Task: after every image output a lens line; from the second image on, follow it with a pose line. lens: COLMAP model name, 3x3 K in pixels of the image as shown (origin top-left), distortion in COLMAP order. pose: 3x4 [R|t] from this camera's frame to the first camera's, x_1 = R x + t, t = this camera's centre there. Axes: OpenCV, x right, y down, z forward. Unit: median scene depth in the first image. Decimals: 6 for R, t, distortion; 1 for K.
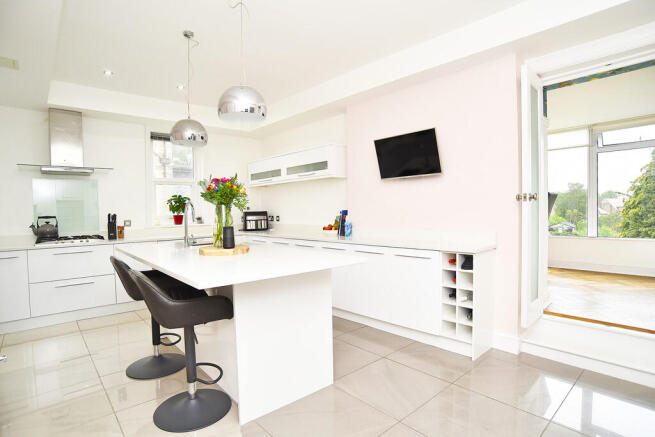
lens RADIAL K [[344.1, 0, 327.5], [0, 344.1, 218.5], [0, 0, 1]] dist [-0.063238, 0.000160]
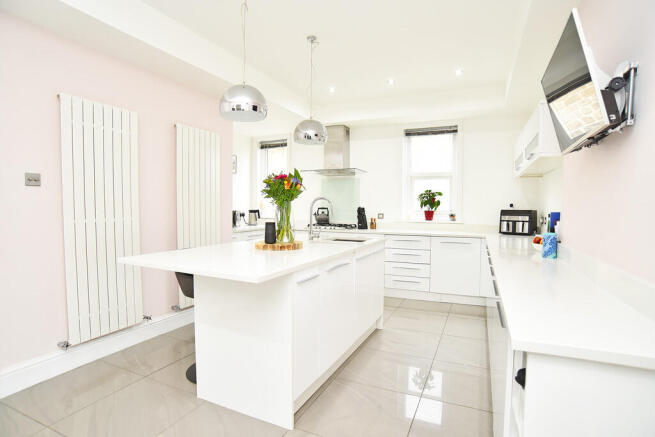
lens RADIAL K [[343.8, 0, 327.5], [0, 343.8, 218.5], [0, 0, 1]] dist [-0.001247, 0.000011]
pose [[0.401076, 0.056761, -0.914285, 0.414752], [-0.040473, 0.998202, 0.044216, -0.023090], [0.915150, 0.019270, 0.402652, 0.407595]]
